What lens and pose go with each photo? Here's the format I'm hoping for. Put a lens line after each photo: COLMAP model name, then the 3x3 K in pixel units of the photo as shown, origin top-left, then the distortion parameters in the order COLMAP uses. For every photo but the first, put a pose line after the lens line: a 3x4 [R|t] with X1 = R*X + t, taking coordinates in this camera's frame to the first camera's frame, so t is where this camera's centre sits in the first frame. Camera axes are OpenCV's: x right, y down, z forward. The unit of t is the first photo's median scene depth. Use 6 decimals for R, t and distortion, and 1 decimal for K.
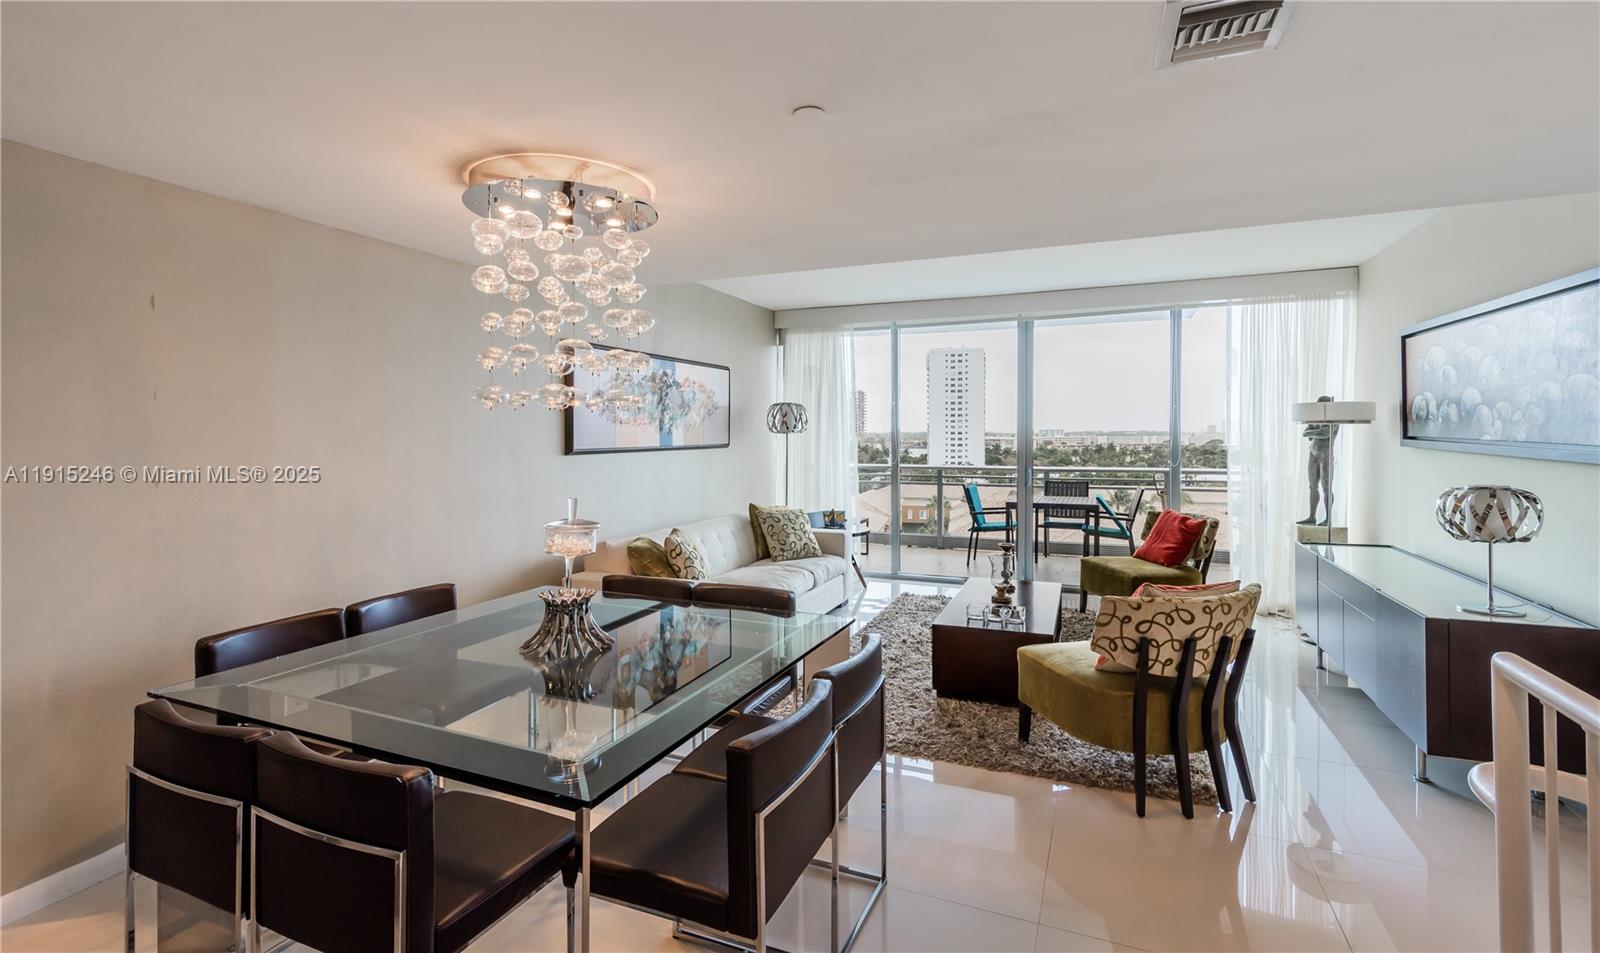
lens RADIAL K [[720.0, 0, 789.6], [0, 720.0, 444.4], [0, 0, 1]] dist [0.025981, -0.000281]
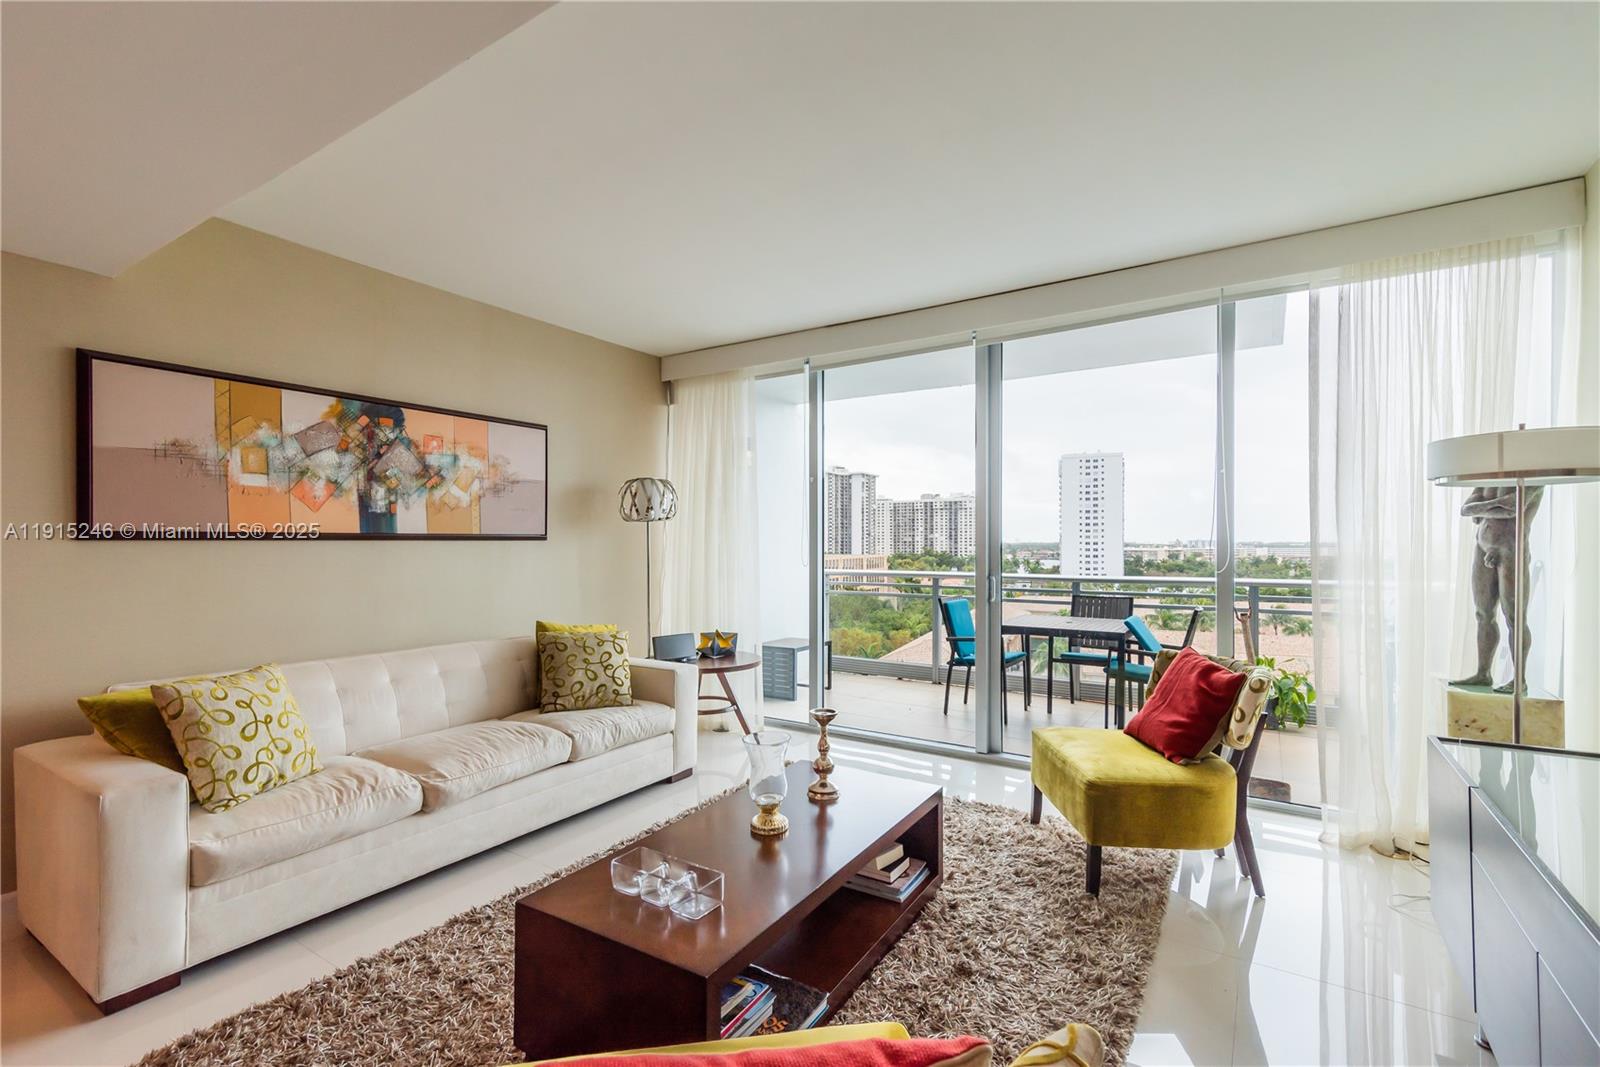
lens RADIAL K [[718.9, 0, 786.2], [0, 718.9, 543.4], [0, 0, 1]] dist [0.003211, 0.000492]
pose [[0.984523, 0.004562, -0.175196, 0.302709], [-0.007080, 0.999880, -0.013753, 0.017547], [0.175112, 0.014781, 0.984438, 0.388889]]
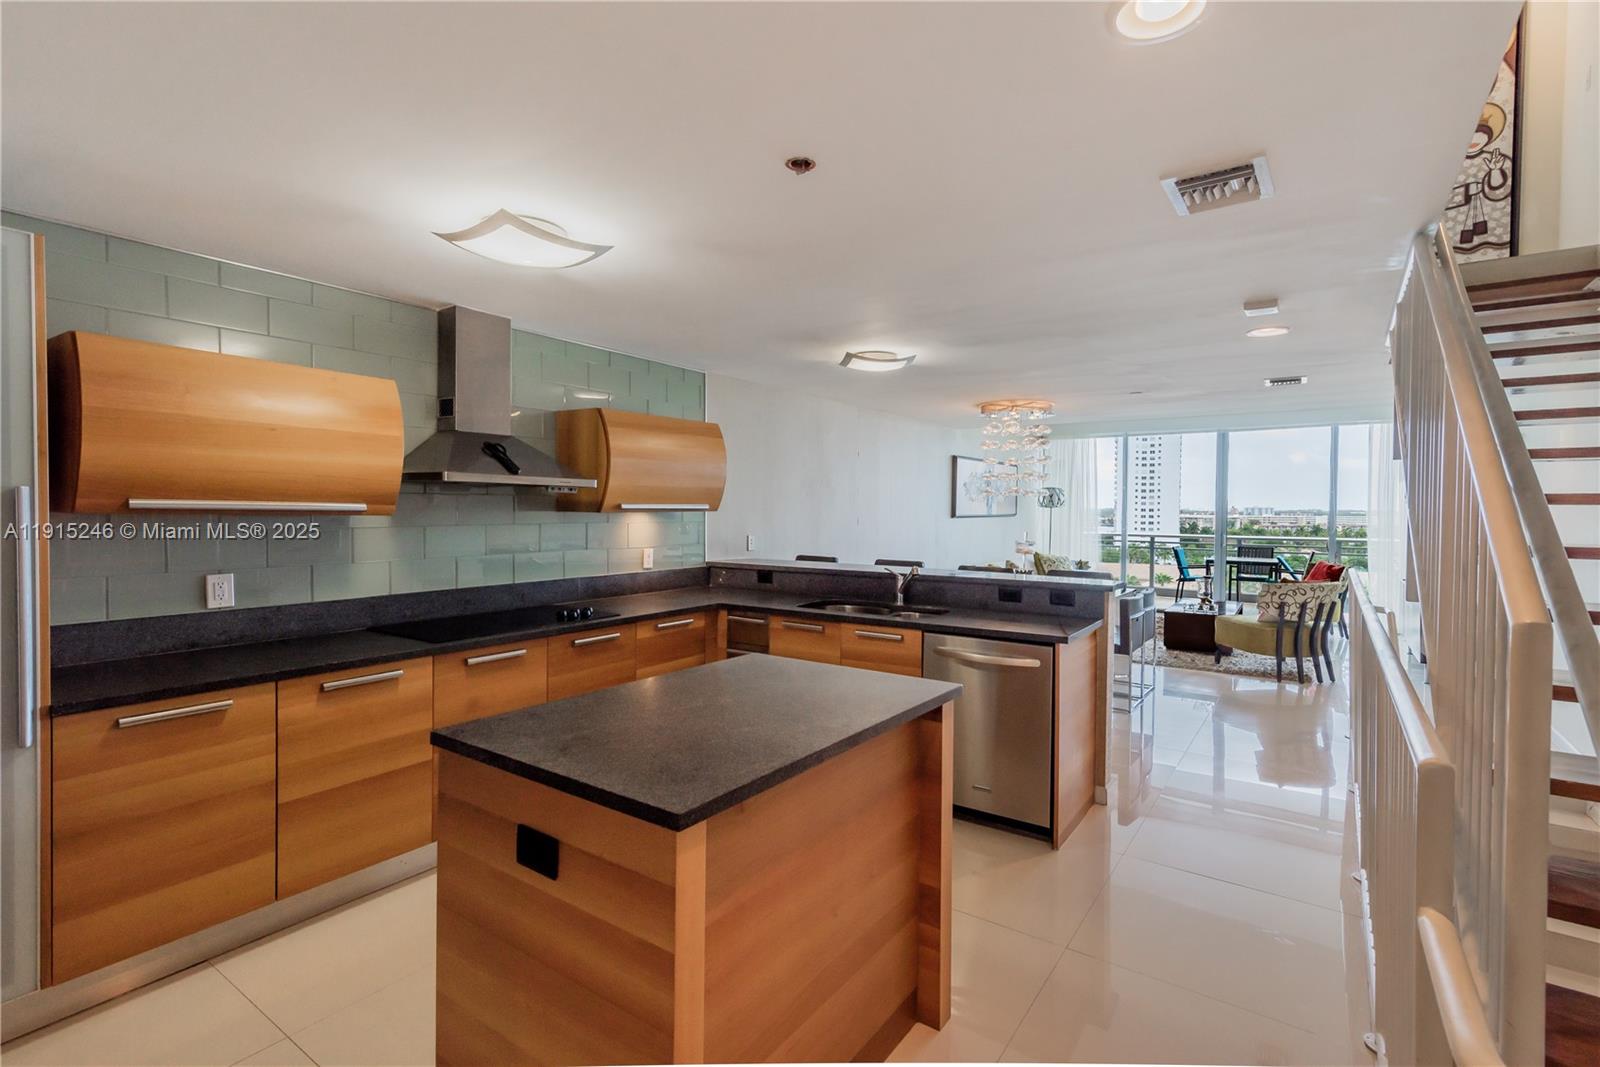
lens RADIAL K [[718.9, 0, 813.5], [0, 718.9, 531.2], [0, 0, 1]] dist [0.003211, 0.000492]
pose [[0.978732, 0.023461, -0.203798, -0.242784], [-0.019409, 0.999573, 0.021861, 0.013551], [0.204224, -0.017441, 0.978769, -0.742925]]
